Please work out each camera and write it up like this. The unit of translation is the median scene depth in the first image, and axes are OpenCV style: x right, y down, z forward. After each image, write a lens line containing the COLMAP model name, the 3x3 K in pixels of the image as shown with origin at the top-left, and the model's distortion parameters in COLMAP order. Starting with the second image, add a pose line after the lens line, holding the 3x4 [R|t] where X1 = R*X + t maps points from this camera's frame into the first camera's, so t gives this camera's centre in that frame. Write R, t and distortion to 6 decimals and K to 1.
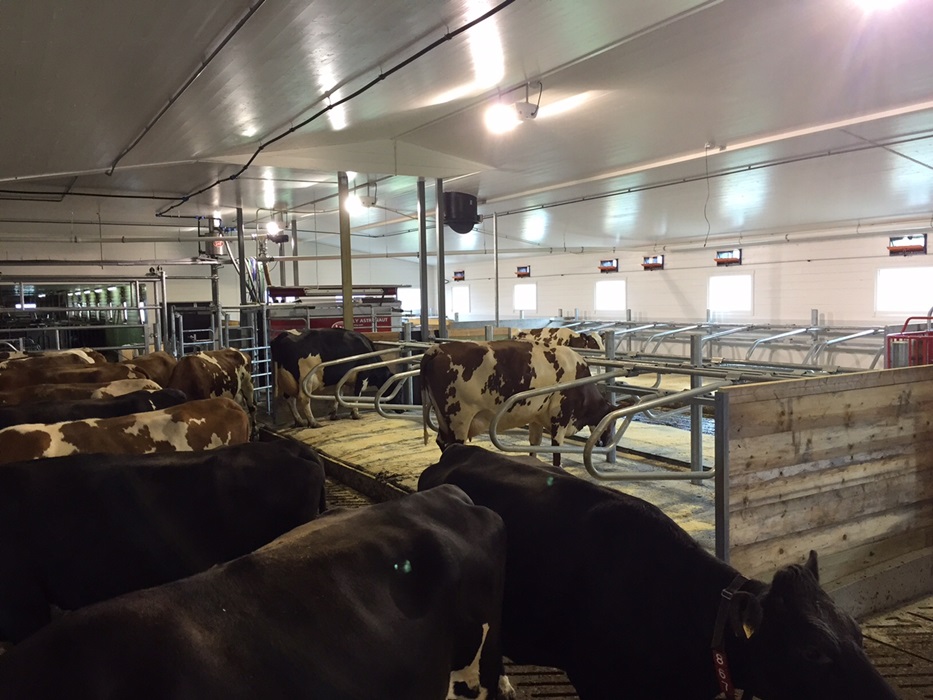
lens RADIAL K [[792.5, 0, 460.0], [0, 792.5, 352.6], [0, 0, 1]] dist [0.092435, -0.119375]
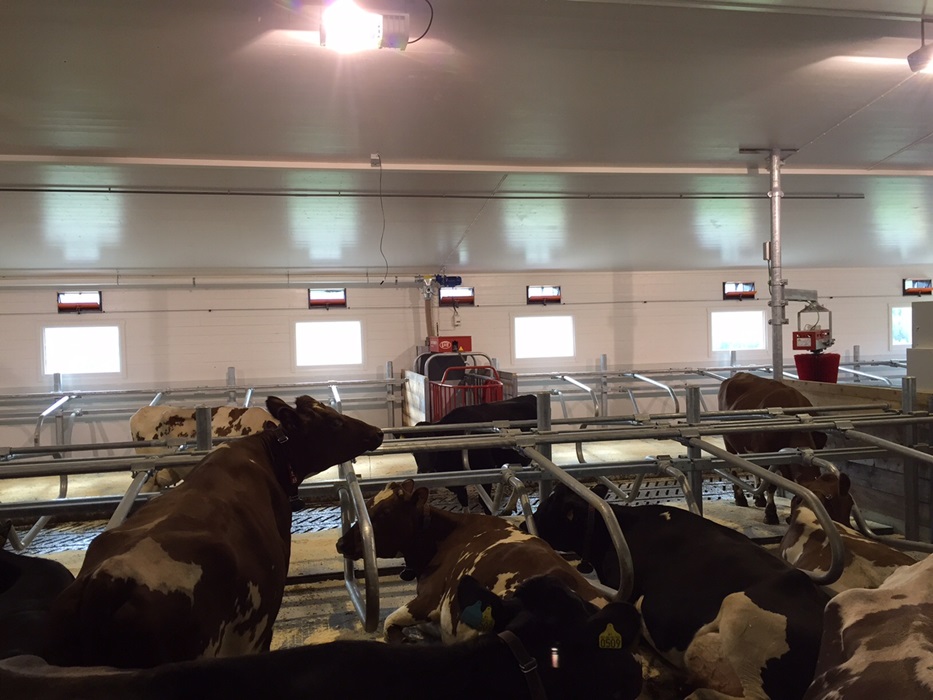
lens RADIAL K [[779.1, 0, 474.6], [0, 779.1, 310.3], [0, 0, 1]] dist [0.067532, -0.000016]
pose [[0.313703, 0.043756, 0.948512, -0.544744], [0.087560, 0.993348, -0.074783, -0.054854], [-0.945475, 0.106512, 0.307785, 0.954340]]
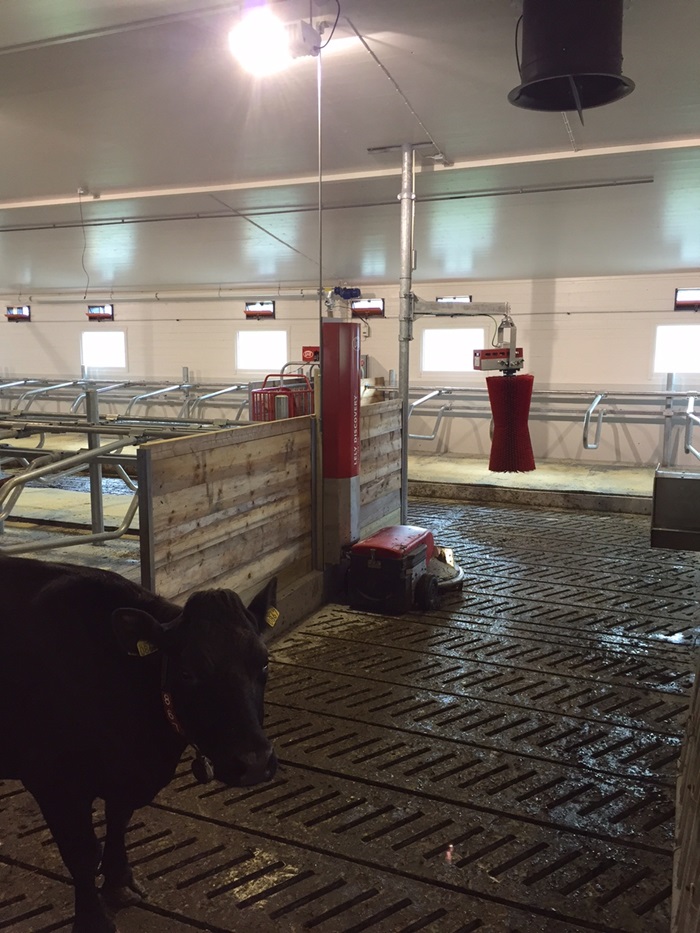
lens RADIAL K [[796.8, 0, 347.7], [0, 796.8, 464.7], [0, 0, 1]] dist [0.086202, -0.113196]
pose [[0.805622, -0.063699, 0.588996, -0.029197], [0.023820, 0.996882, 0.075230, 0.000544], [-0.591951, -0.046578, 0.804627, 0.038830]]
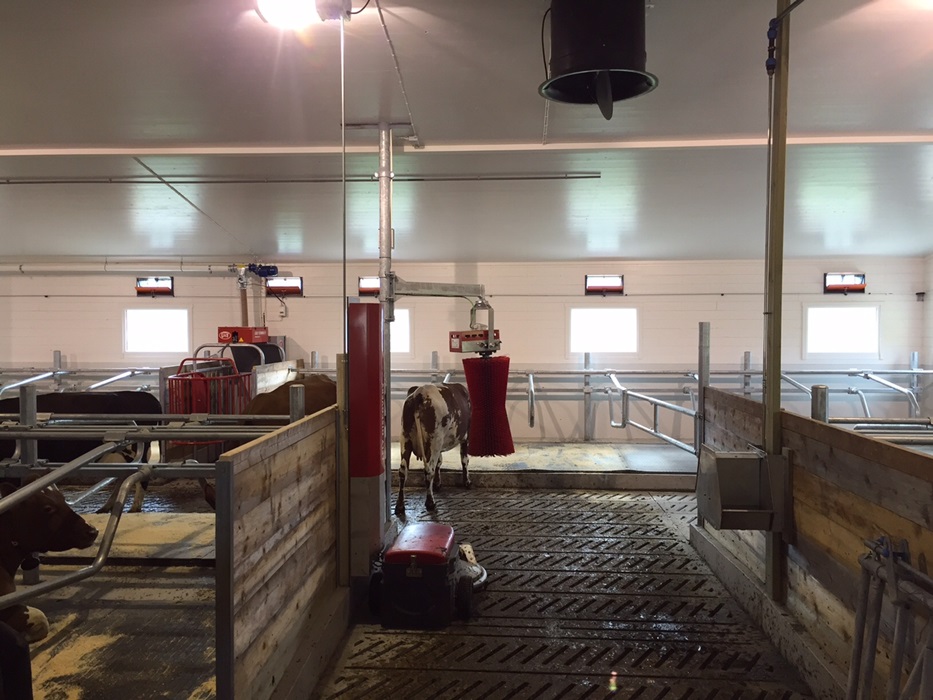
lens RADIAL K [[796.8, 0, 468.9], [0, 796.8, 350.9], [0, 0, 1]] dist [0.086202, -0.113196]
pose [[0.556059, -0.003439, 0.831136, -0.108473], [0.046710, 0.998540, -0.027119, -0.014449], [-0.829829, 0.053902, 0.555408, 0.222488]]
